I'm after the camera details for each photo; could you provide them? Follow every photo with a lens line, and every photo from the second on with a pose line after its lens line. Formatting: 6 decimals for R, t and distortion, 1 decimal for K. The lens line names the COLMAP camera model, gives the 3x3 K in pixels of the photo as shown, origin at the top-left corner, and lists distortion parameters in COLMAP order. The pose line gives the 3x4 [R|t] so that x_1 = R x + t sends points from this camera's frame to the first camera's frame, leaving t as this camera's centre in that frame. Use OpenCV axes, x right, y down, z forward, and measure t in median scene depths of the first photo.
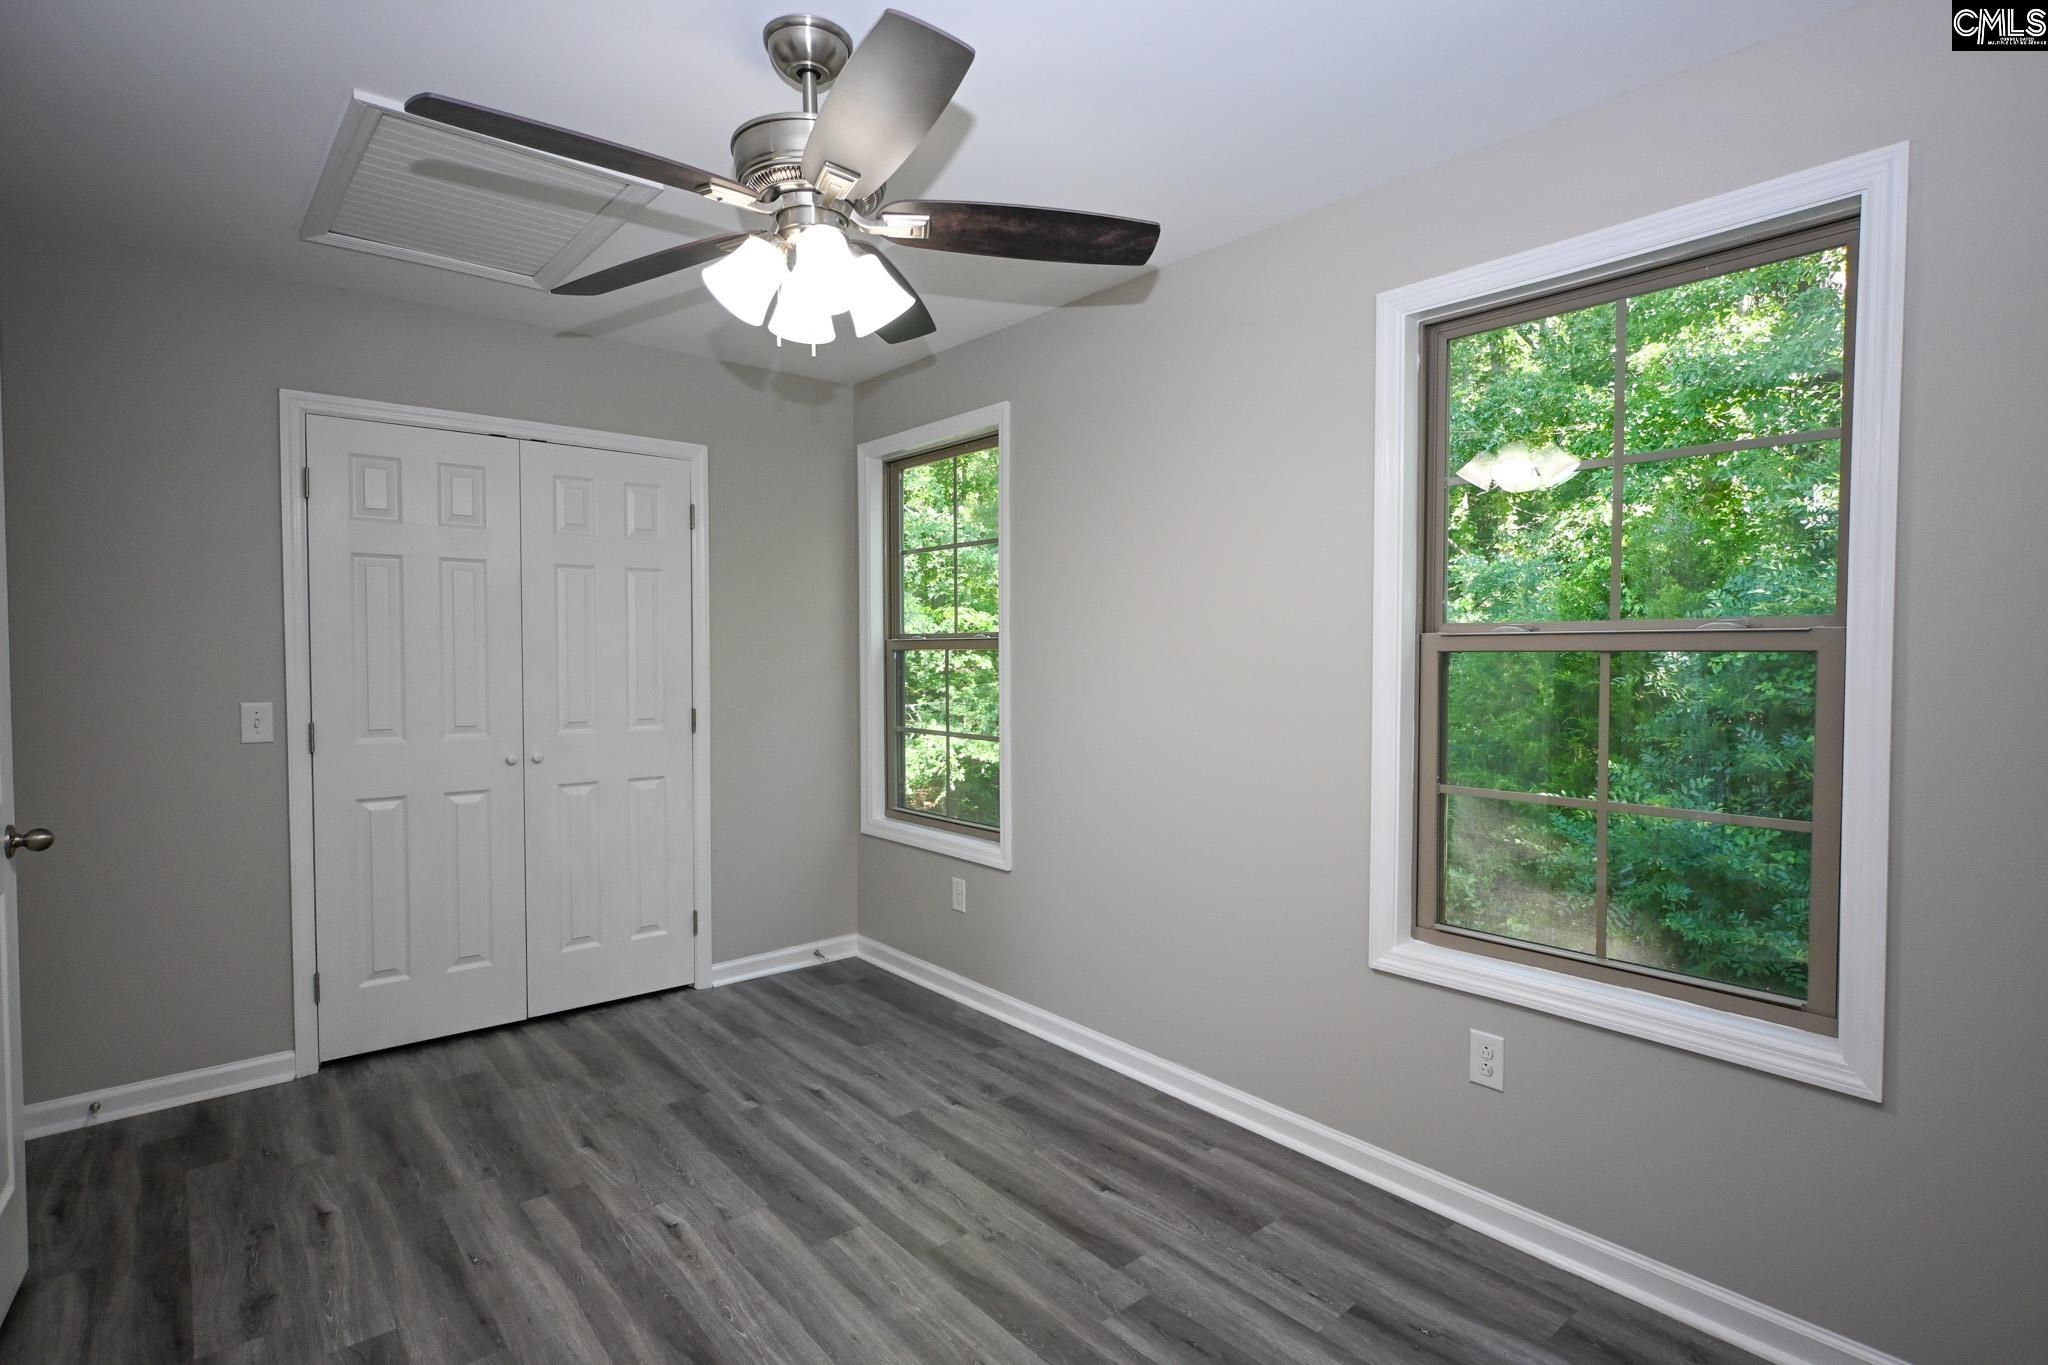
lens RADIAL K [[1025.4, 0, 1029.5], [0, 1025.4, 684.6], [0, 0, 1]] dist [-0.001441, 0.001410]
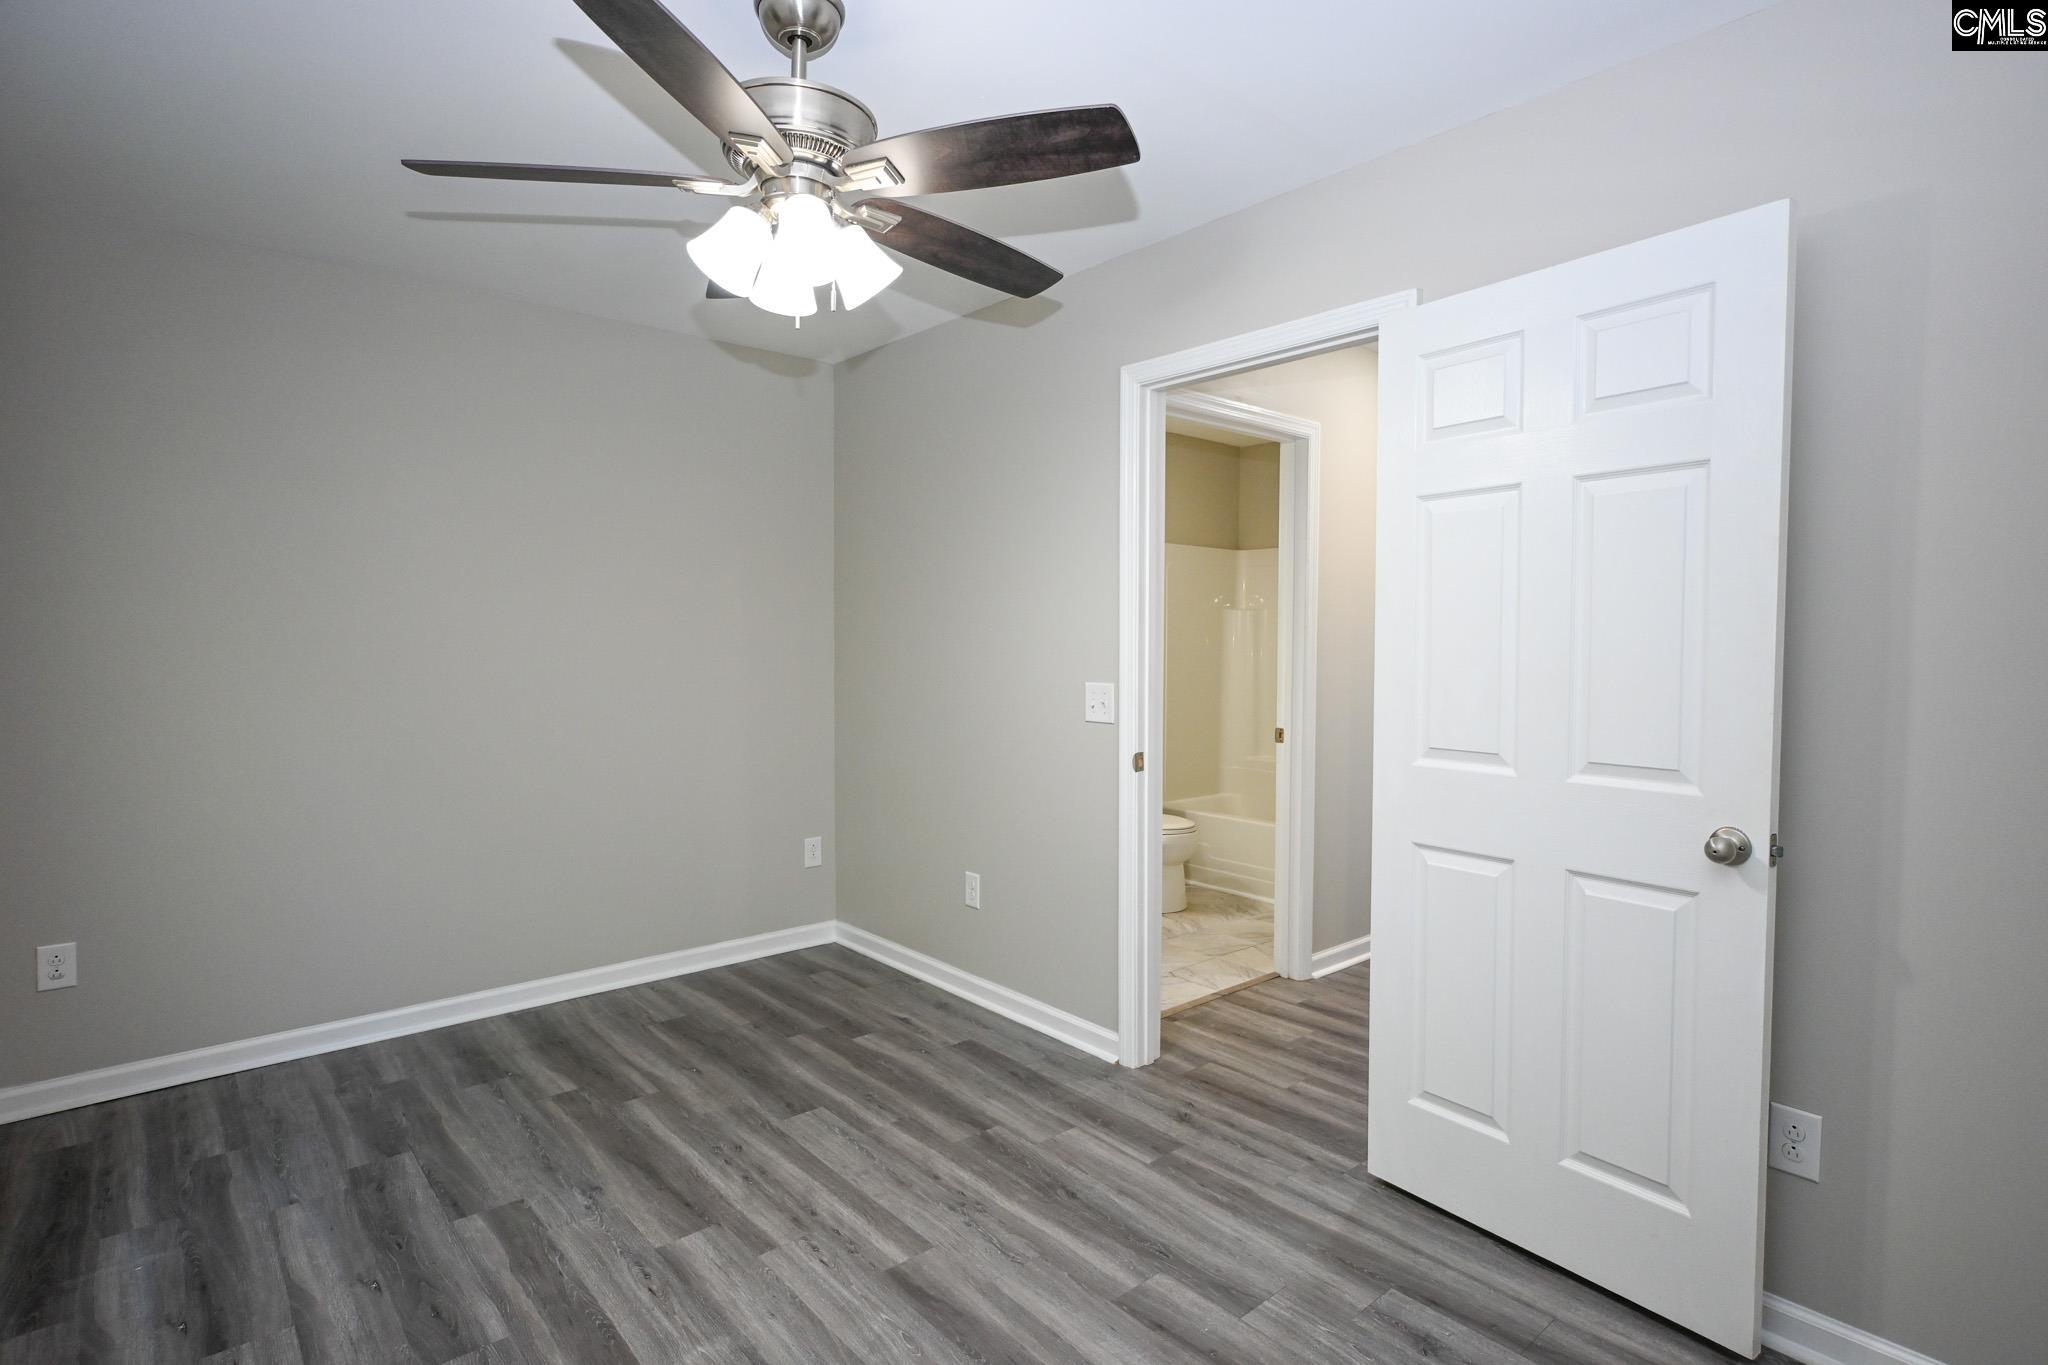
lens RADIAL K [[1025.4, 0, 1029.5], [0, 1025.4, 684.6], [0, 0, 1]] dist [-0.001441, 0.001410]
pose [[-0.999777, 0.002576, -0.020968, -0.283225], [0.000959, 0.997048, 0.076773, -0.037139], [0.021104, 0.076735, -0.996828, 1.374890]]
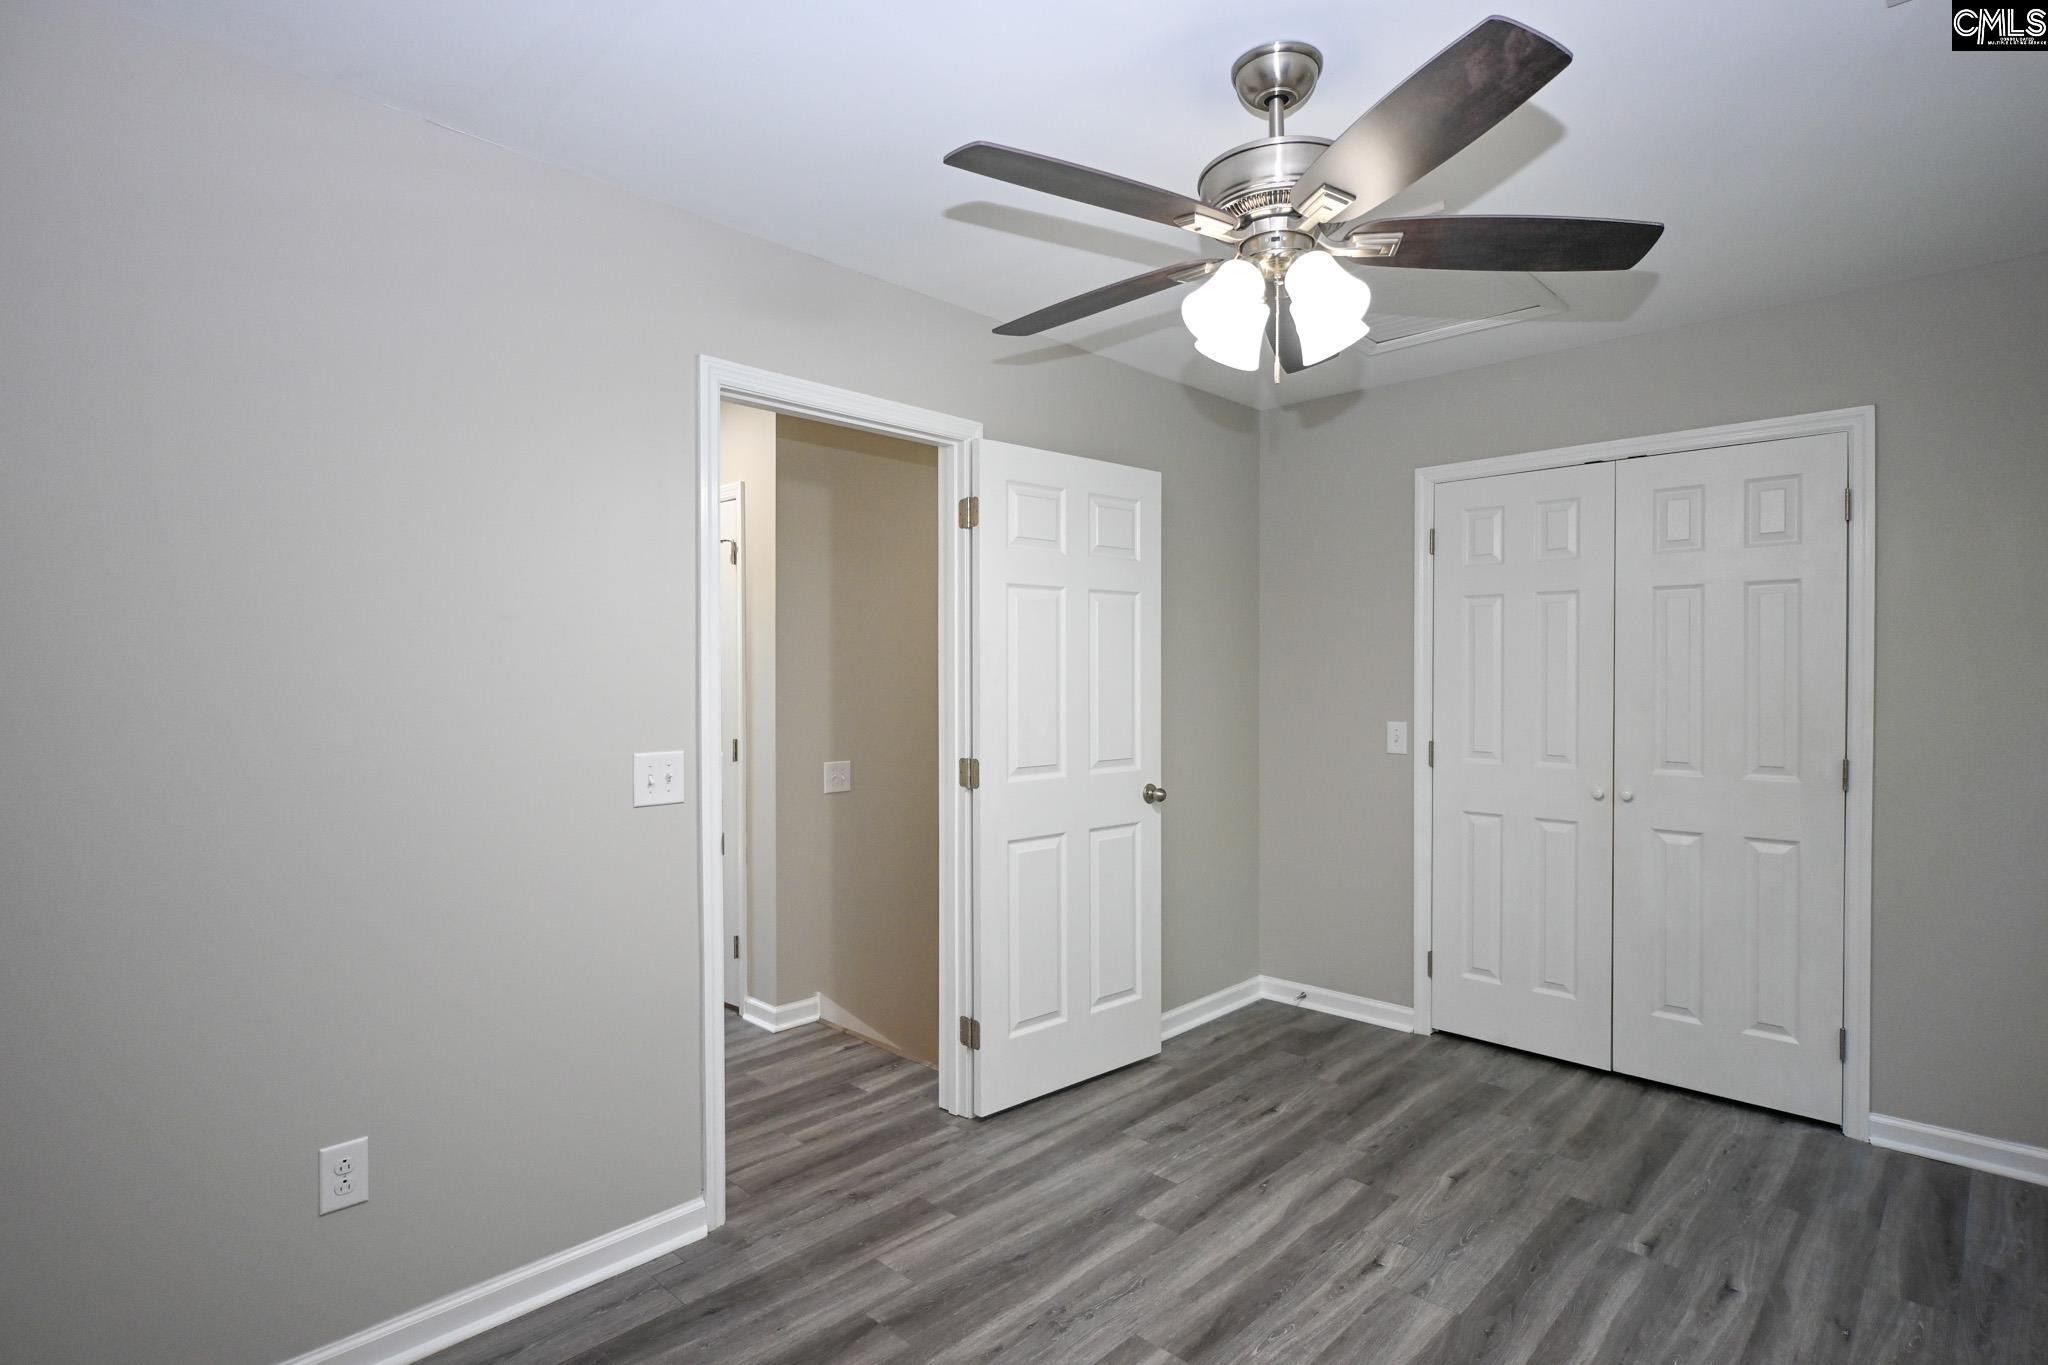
lens RADIAL K [[1025.4, 0, 1029.5], [0, 1025.4, 684.6], [0, 0, 1]] dist [-0.001441, 0.001410]
pose [[0.110357, 0.005518, -0.993877, 0.500376], [-0.031946, 0.999488, 0.002002, -0.018799], [0.993379, 0.031529, 0.110476, 0.453467]]
